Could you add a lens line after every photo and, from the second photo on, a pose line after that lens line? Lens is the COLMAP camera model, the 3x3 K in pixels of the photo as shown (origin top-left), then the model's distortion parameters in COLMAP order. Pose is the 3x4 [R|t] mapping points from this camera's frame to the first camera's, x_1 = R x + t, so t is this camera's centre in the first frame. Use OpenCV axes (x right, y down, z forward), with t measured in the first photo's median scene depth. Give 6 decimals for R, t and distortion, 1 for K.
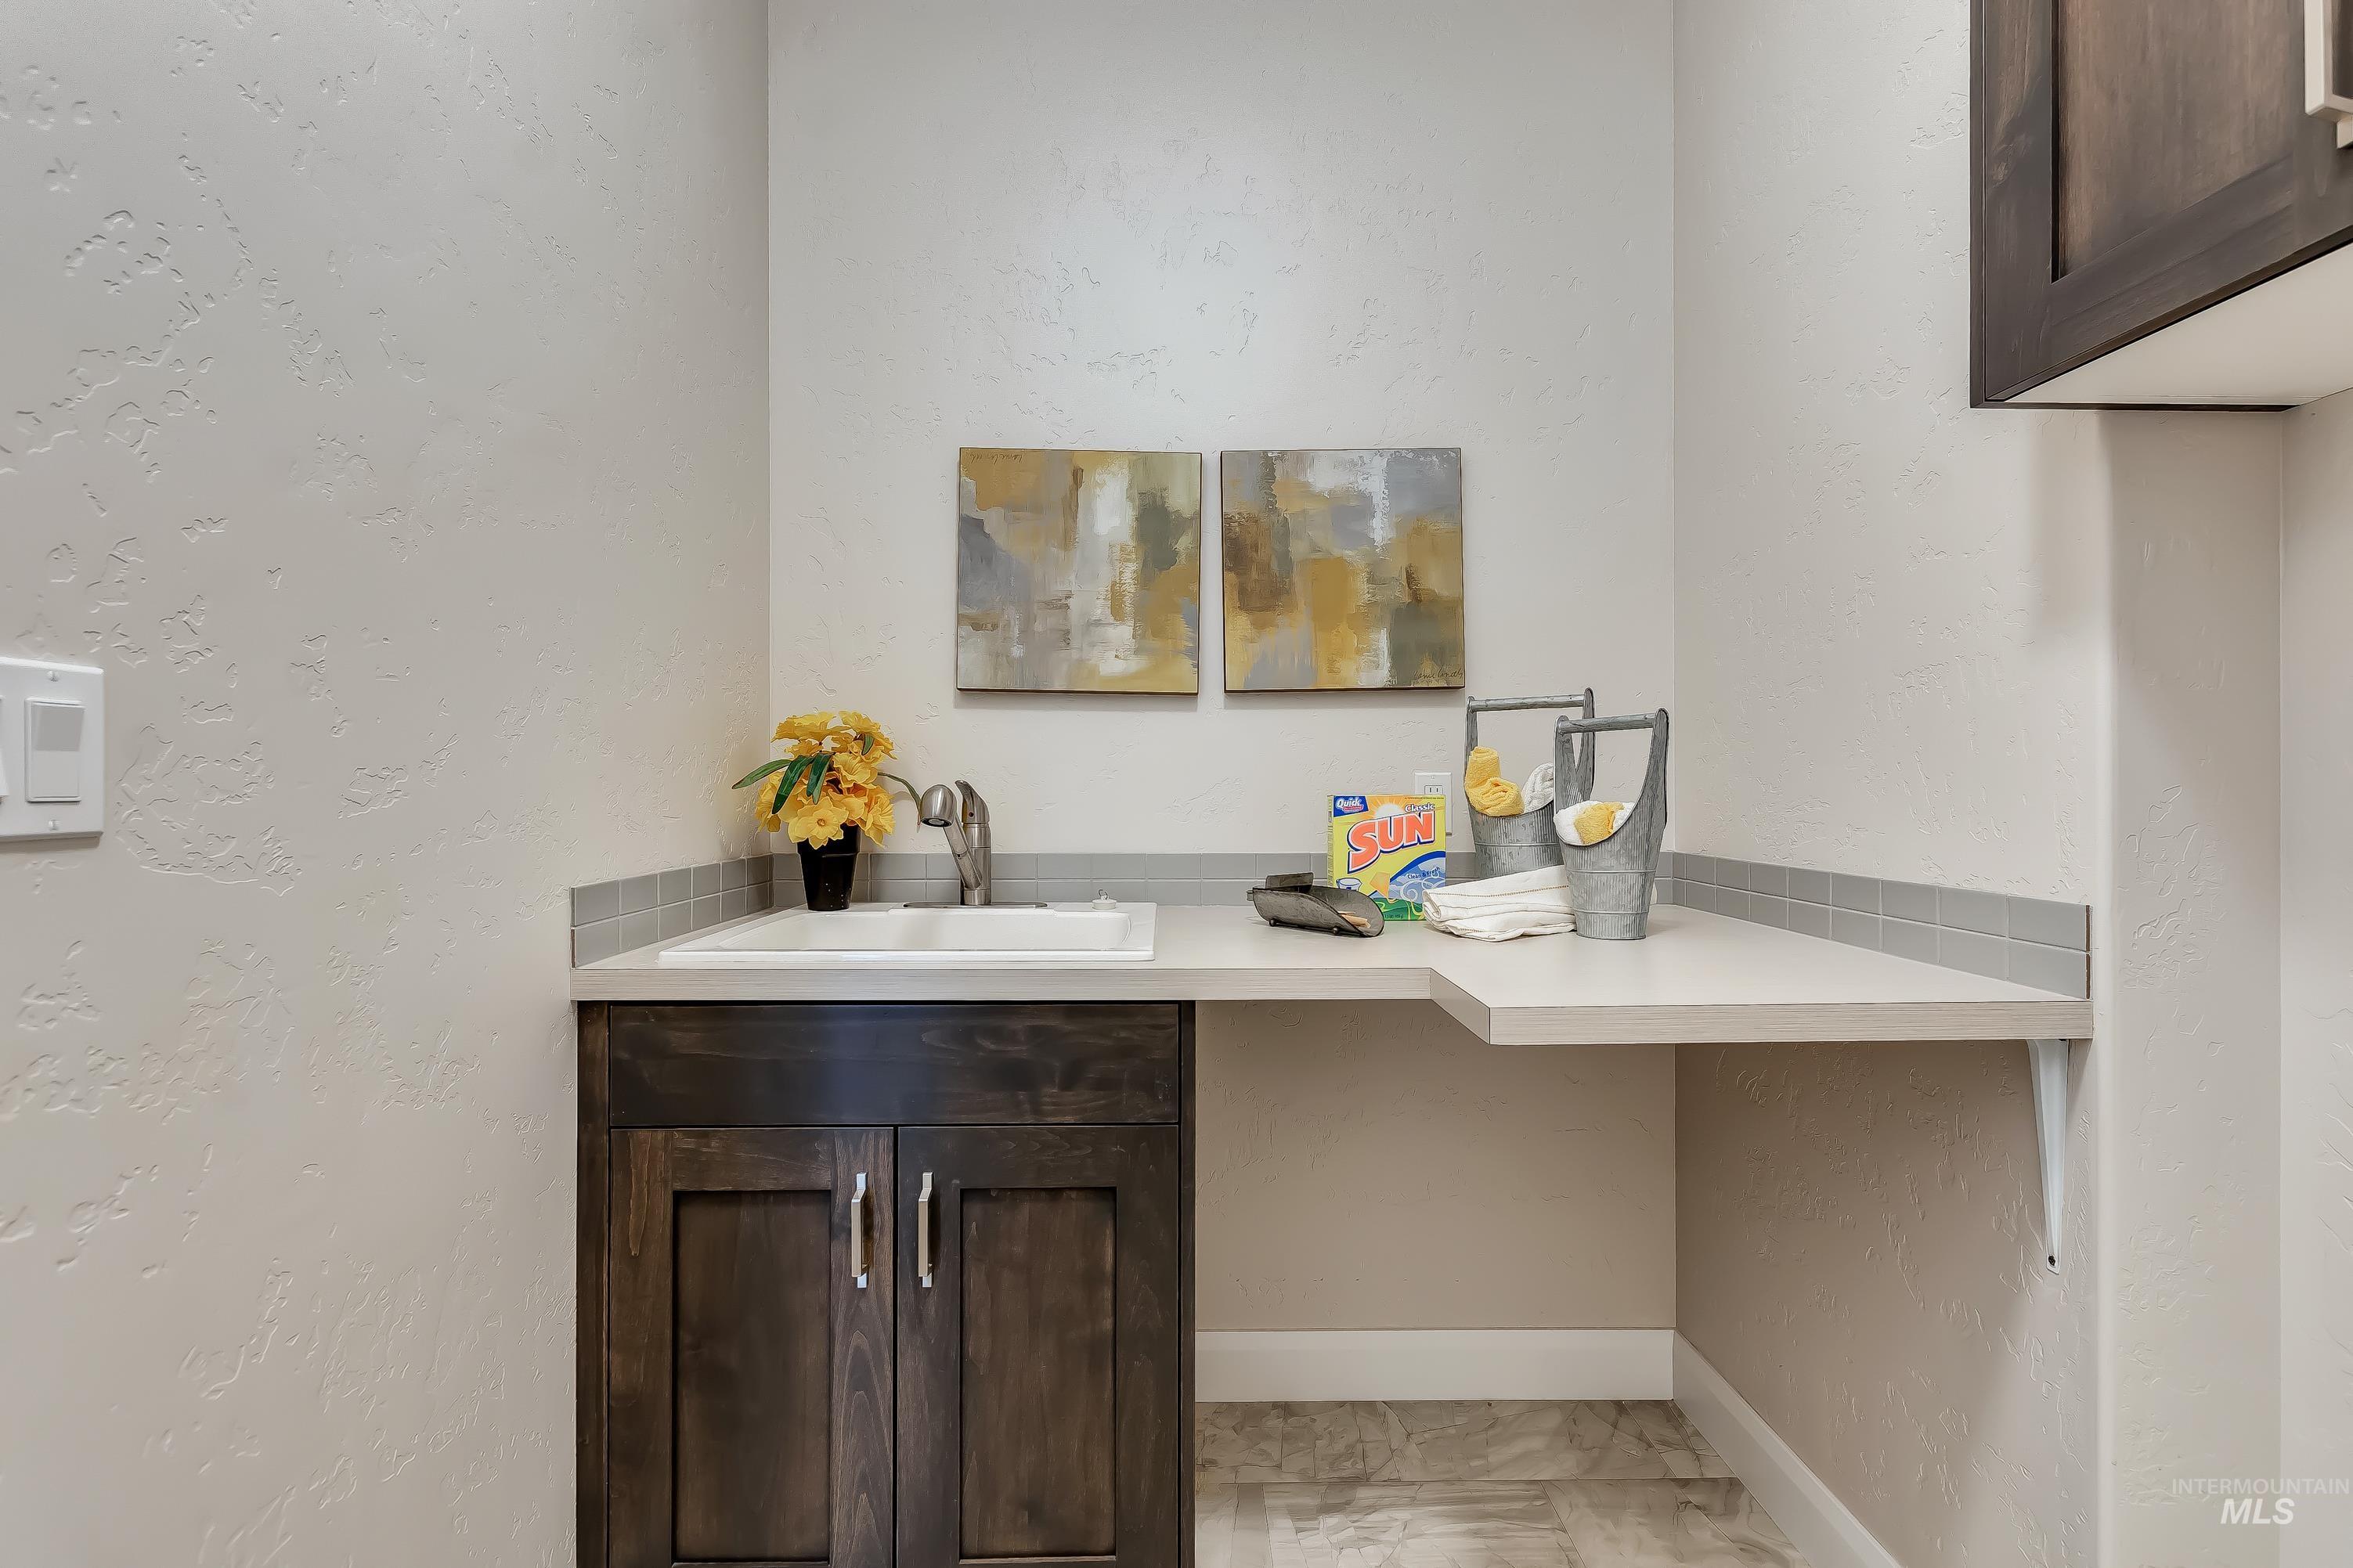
lens RADIAL K [[1029.9, 0, 1177.0], [0, 1029.9, 785.9], [0, 0, 1]] dist [0.005098, -0.003030]
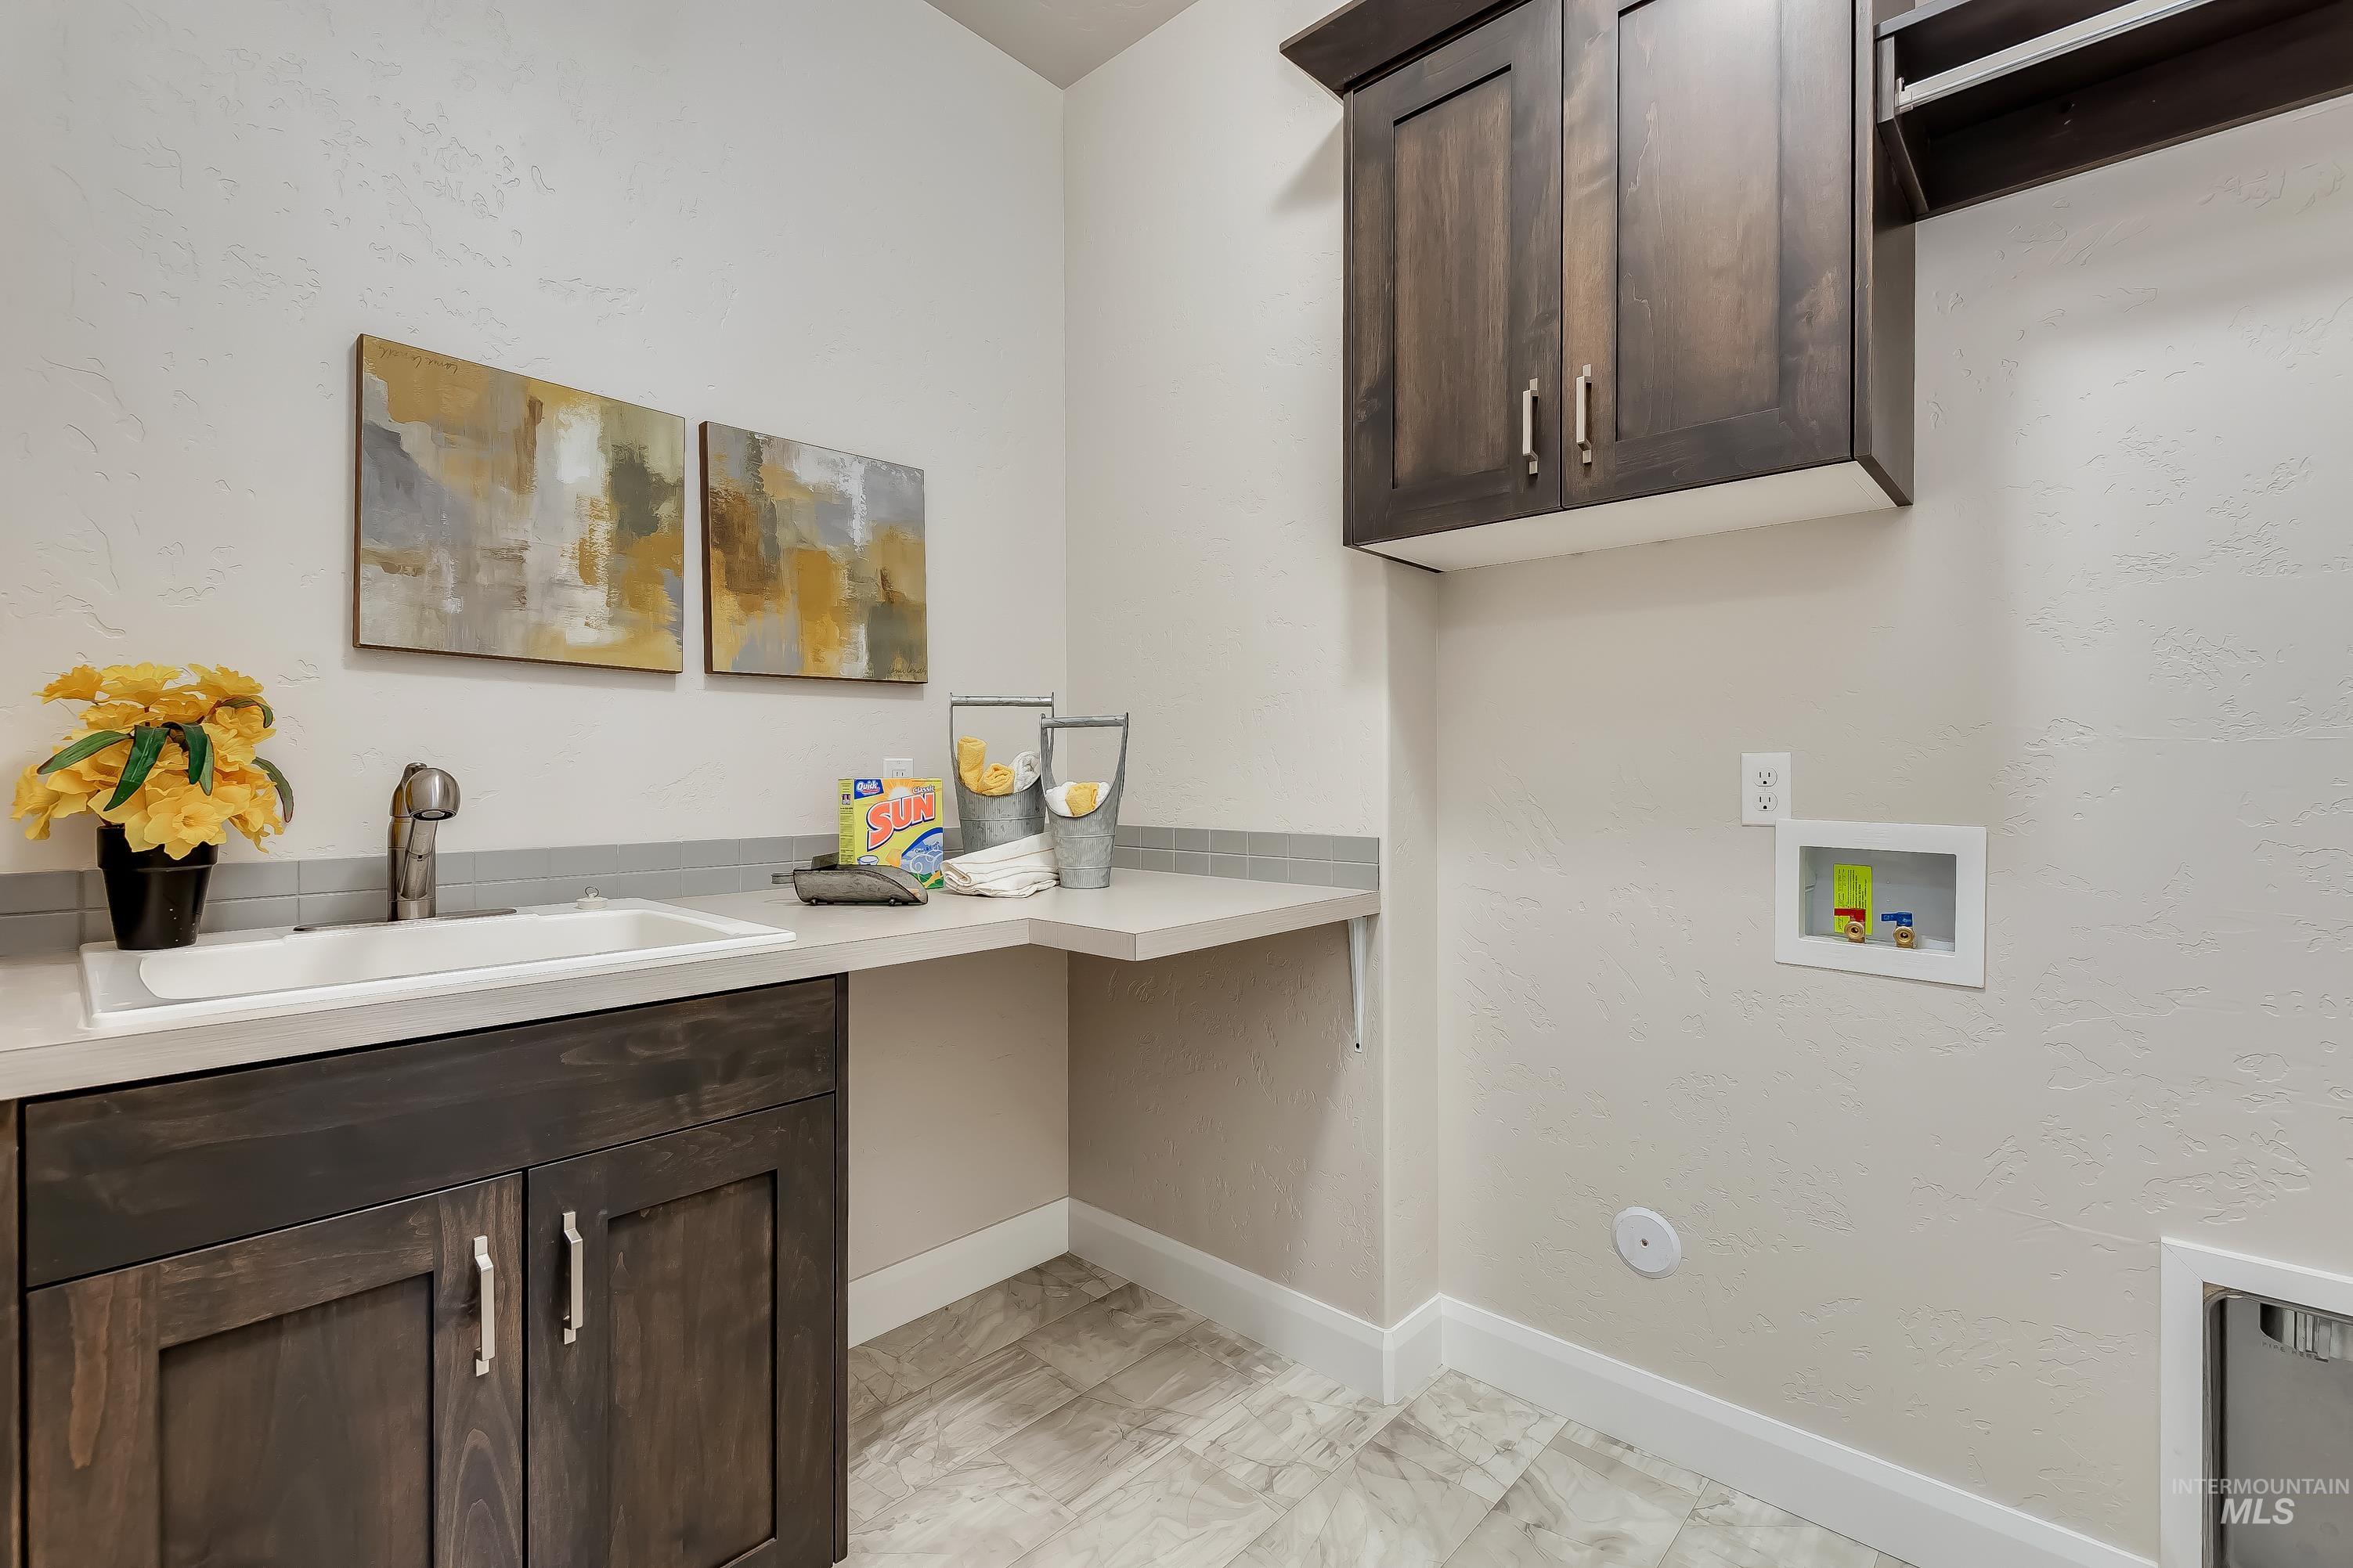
lens RADIAL K [[1029.9, 0, 1203.1], [0, 1029.9, 773.0], [0, 0, 1]] dist [0.005098, -0.003030]
pose [[0.683896, -0.001266, 0.729579, -0.401687], [0.000801, 0.999999, 0.000985, 0.002384], [-0.729580, -0.000089, 0.683896, 0.008057]]
